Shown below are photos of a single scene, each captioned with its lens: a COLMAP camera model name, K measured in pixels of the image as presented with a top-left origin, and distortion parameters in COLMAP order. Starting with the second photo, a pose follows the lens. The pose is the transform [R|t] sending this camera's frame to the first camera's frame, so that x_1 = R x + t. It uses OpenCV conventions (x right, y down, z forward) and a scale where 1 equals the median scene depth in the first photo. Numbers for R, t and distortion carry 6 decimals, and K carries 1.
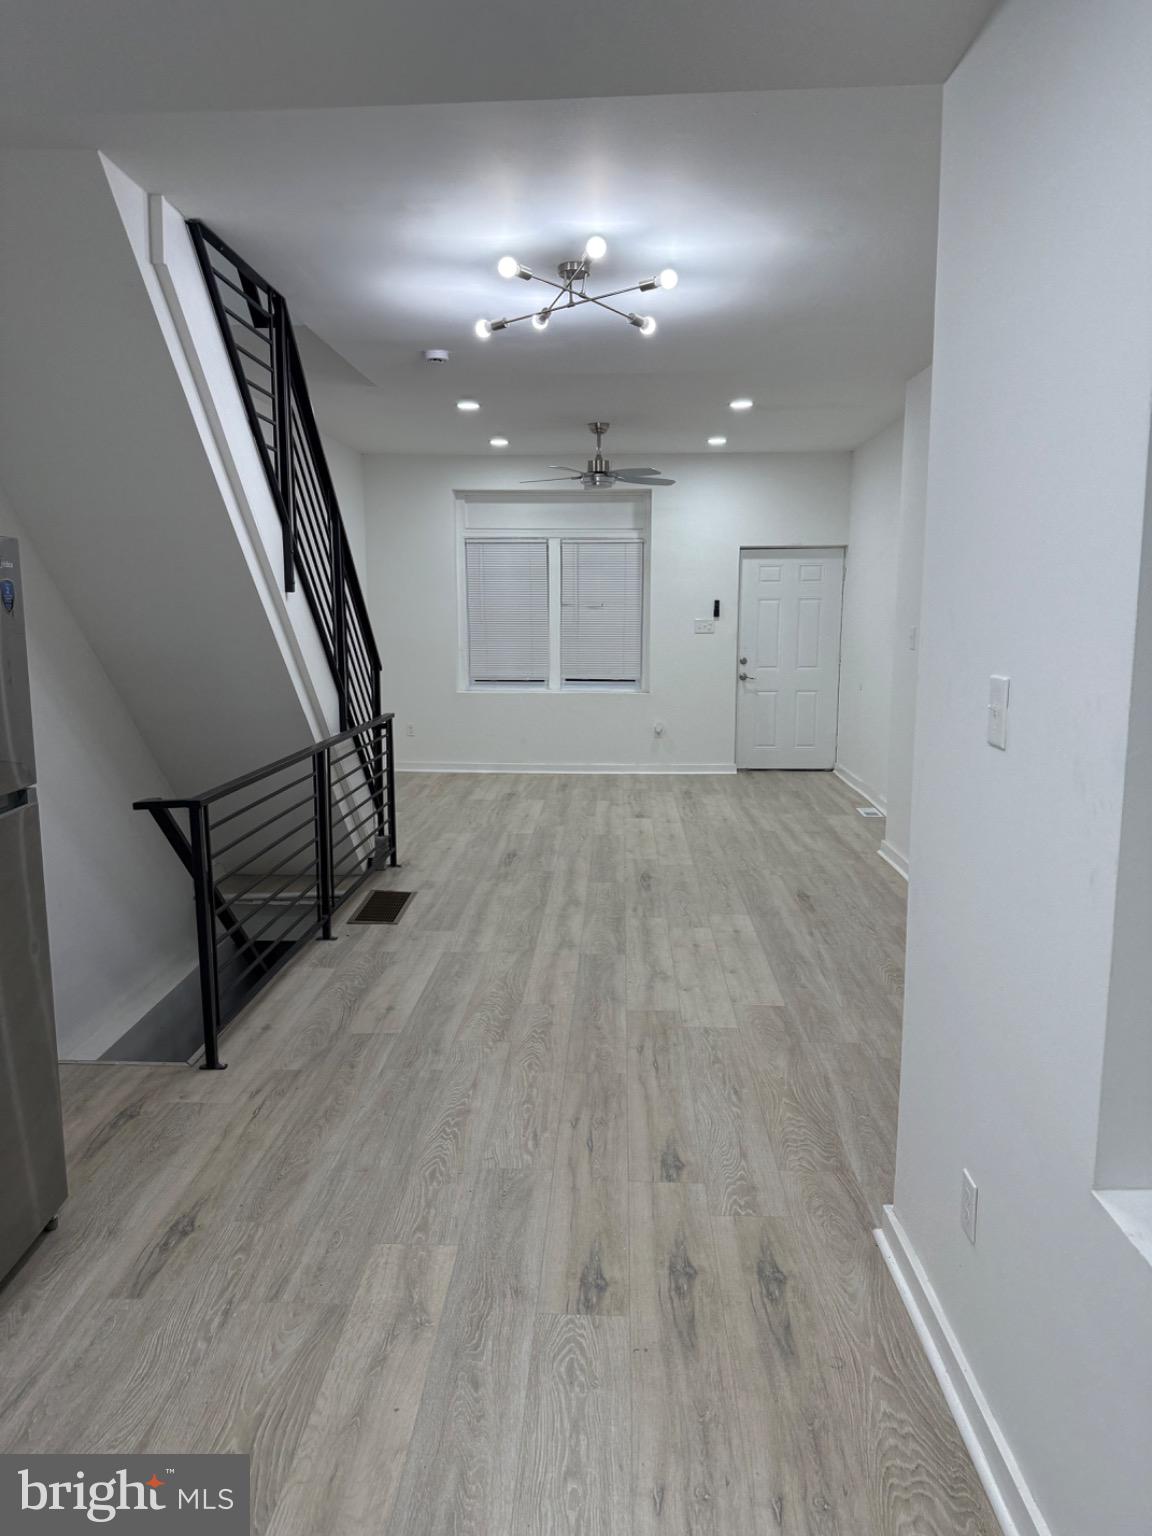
lens RADIAL K [[1091.6, 0, 581.0], [0, 1091.6, 768.4], [0, 0, 1]] dist [0.000509, -0.011426]
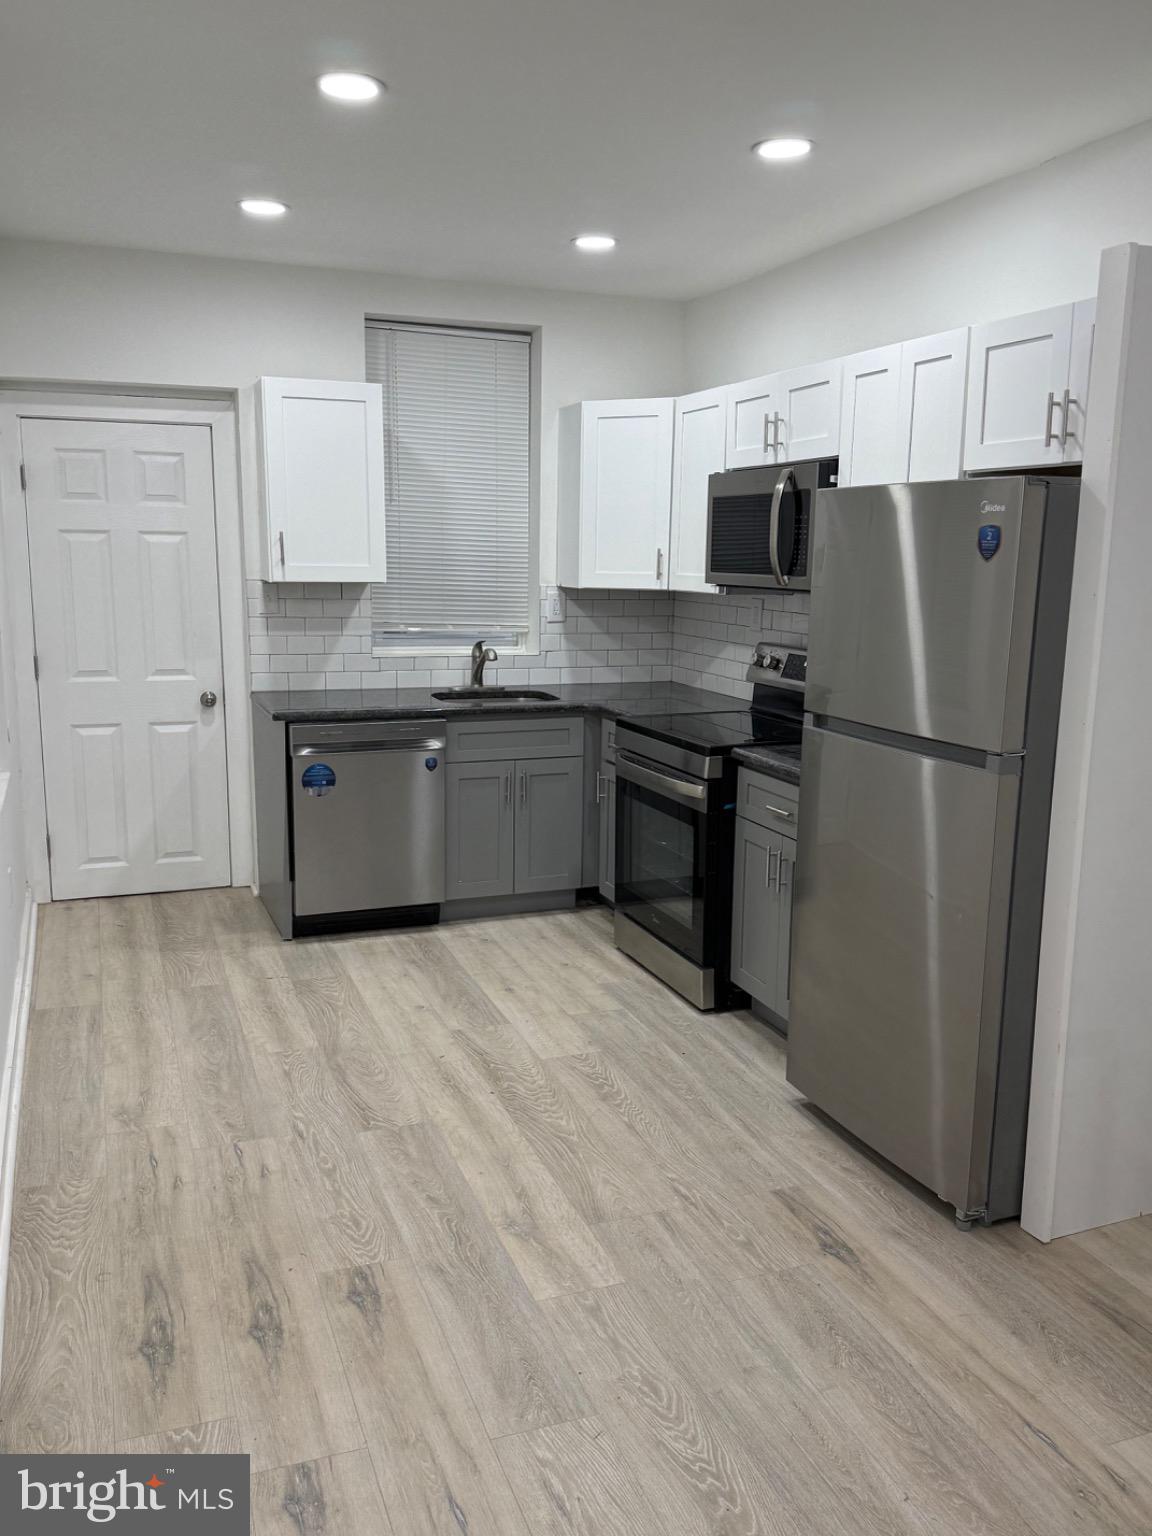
lens RADIAL K [[1325.7, 0, 578.5], [0, 1325.7, 756.6], [0, 0, 1]] dist [0.047108, -0.047328]
pose [[-0.926693, 0.049235, -0.372580, 0.205976], [-0.069112, 0.952148, 0.297721, -0.257676], [0.369410, 0.301646, -0.878946, 1.650073]]
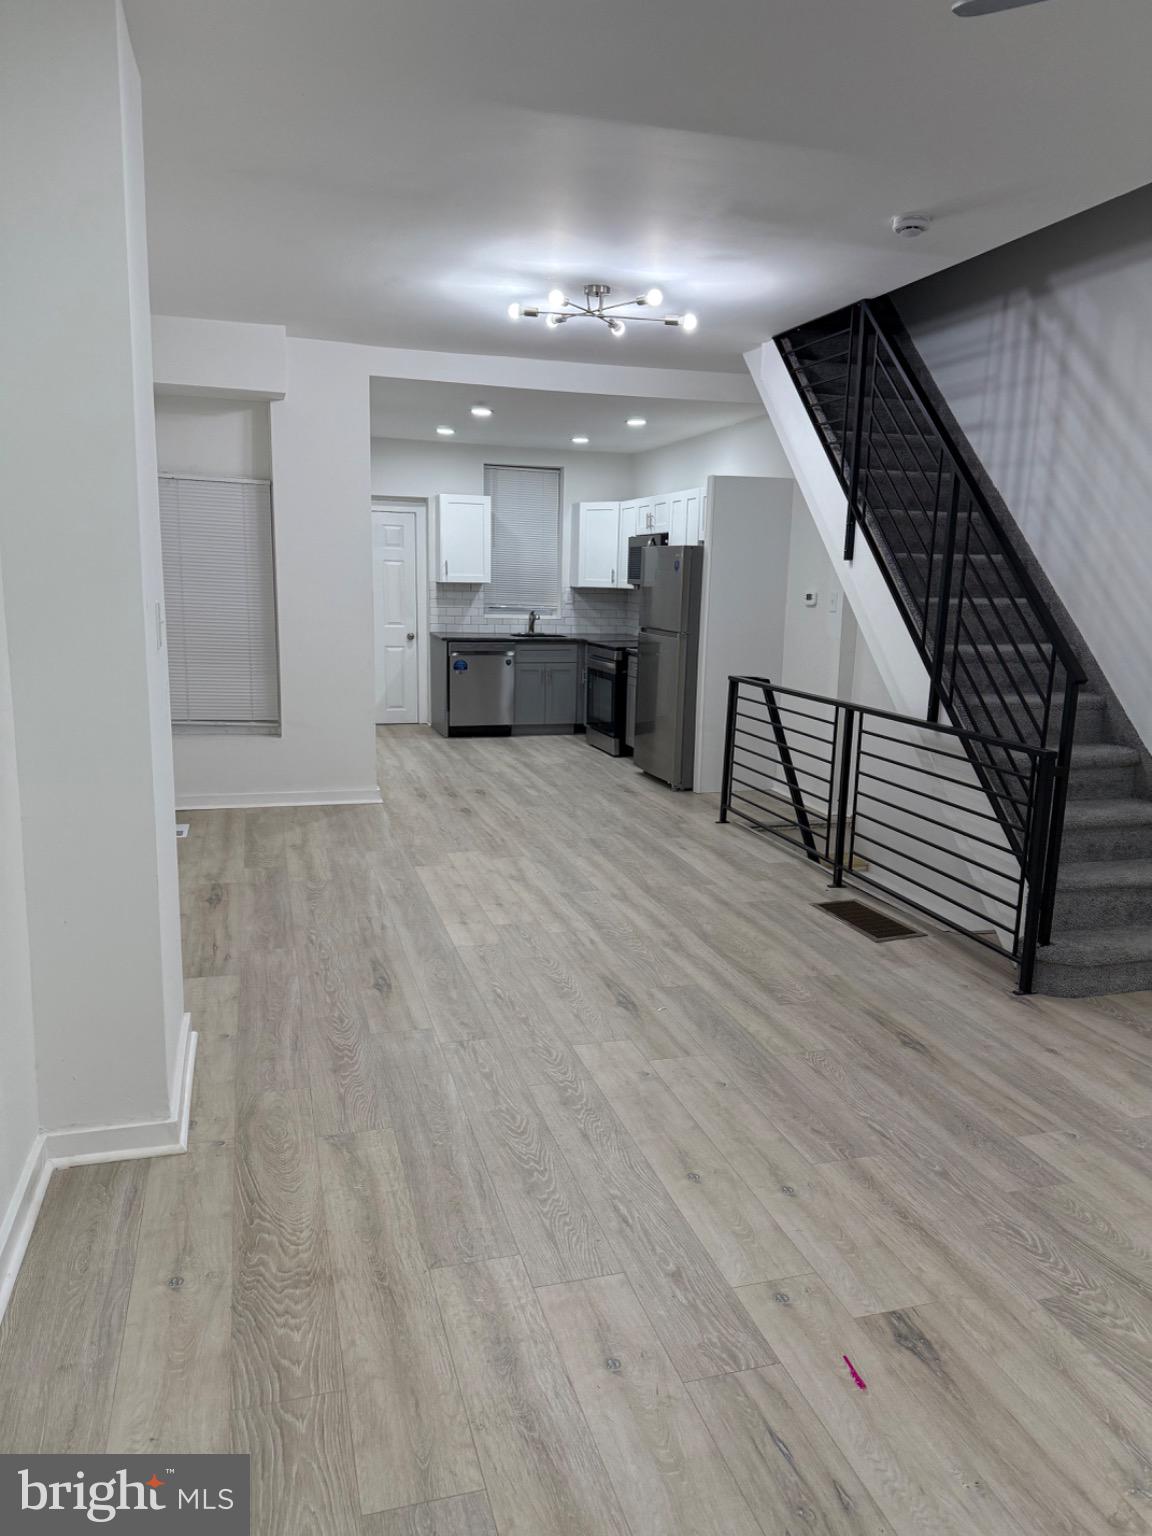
lens RADIAL K [[1091.6, 0, 579.3], [0, 1091.6, 782.1], [0, 0, 1]] dist [0.000509, -0.011426]
pose [[-0.949171, 0.040767, -0.312108, 0.600156], [-0.068394, 0.941173, 0.330932, -0.494501], [0.307239, 0.335458, -0.890546, 3.262973]]
